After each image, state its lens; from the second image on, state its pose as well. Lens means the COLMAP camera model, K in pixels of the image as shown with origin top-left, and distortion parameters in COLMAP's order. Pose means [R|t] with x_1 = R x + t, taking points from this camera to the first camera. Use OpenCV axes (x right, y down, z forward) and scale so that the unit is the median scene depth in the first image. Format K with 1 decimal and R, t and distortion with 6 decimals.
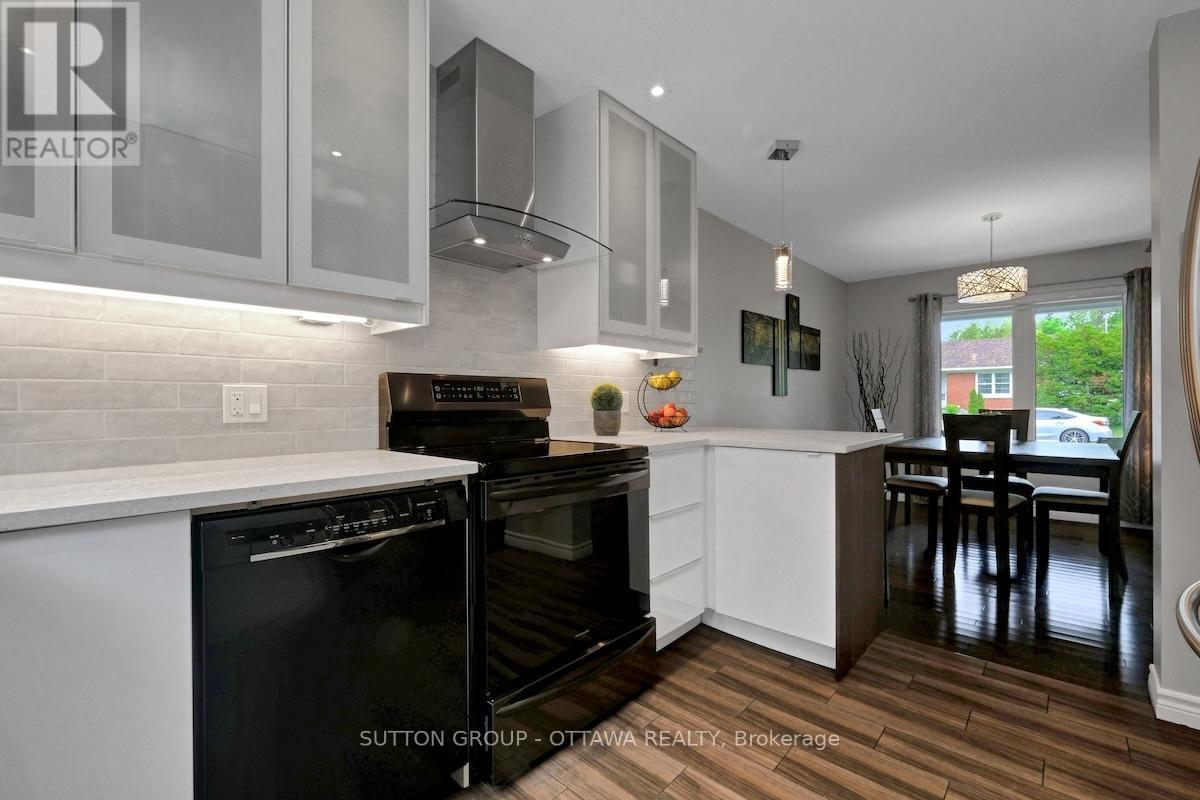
lens RADIAL K [[527.0, 0, 610.8], [0, 527.0, 393.7], [0, 0, 1]] dist [-0.003029, -0.000923]
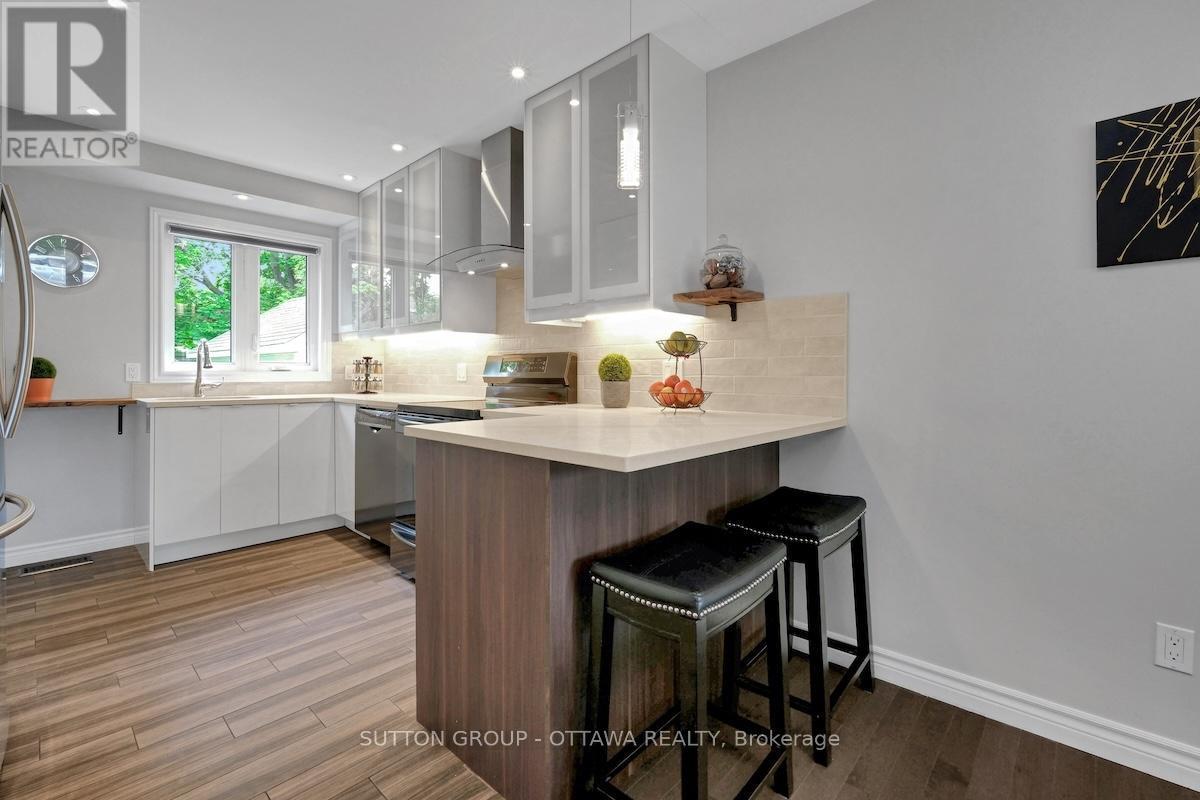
lens RADIAL K [[527.0, 0, 591.8], [0, 527.0, 375.0], [0, 0, 1]] dist [-0.003029, -0.000923]
pose [[-0.033725, 0.004542, -0.999421, 1.237386], [0.009212, 0.999949, 0.004234, 0.020122], [0.999389, -0.009064, -0.033765, 1.307798]]
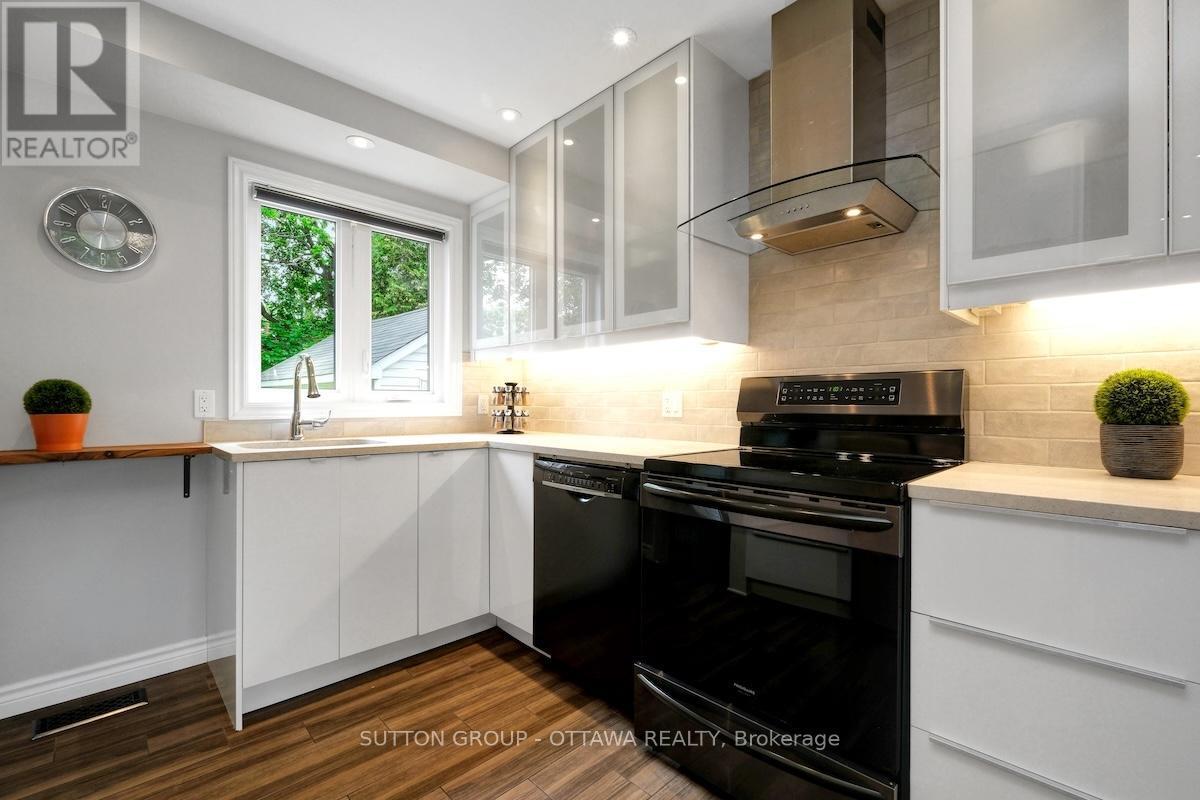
lens RADIAL K [[527.0, 0, 601.2], [0, 527.0, 408.2], [0, 0, 1]] dist [-0.003029, -0.000923]
pose [[-0.084511, 0.008440, -0.996387, 0.670575], [0.007072, 0.999944, 0.007870, 0.012497], [0.996397, -0.006381, -0.084566, 0.739632]]
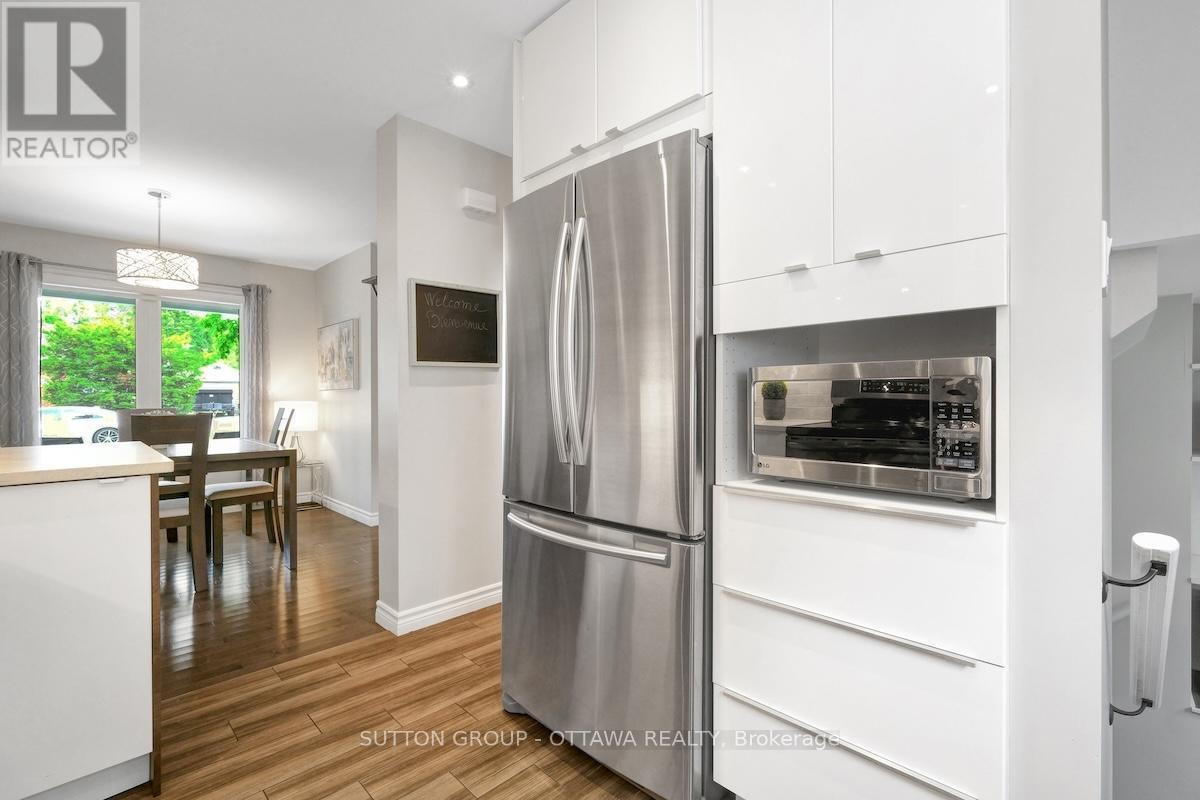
lens RADIAL K [[527.0, 0, 607.4], [0, 527.0, 397.1], [0, 0, 1]] dist [-0.003029, -0.000923]
pose [[0.046323, 0.001299, 0.998926, -0.249356], [-0.012805, 0.999918, -0.000706, 0.001902], [-0.998844, -0.012759, 0.046336, 0.368707]]
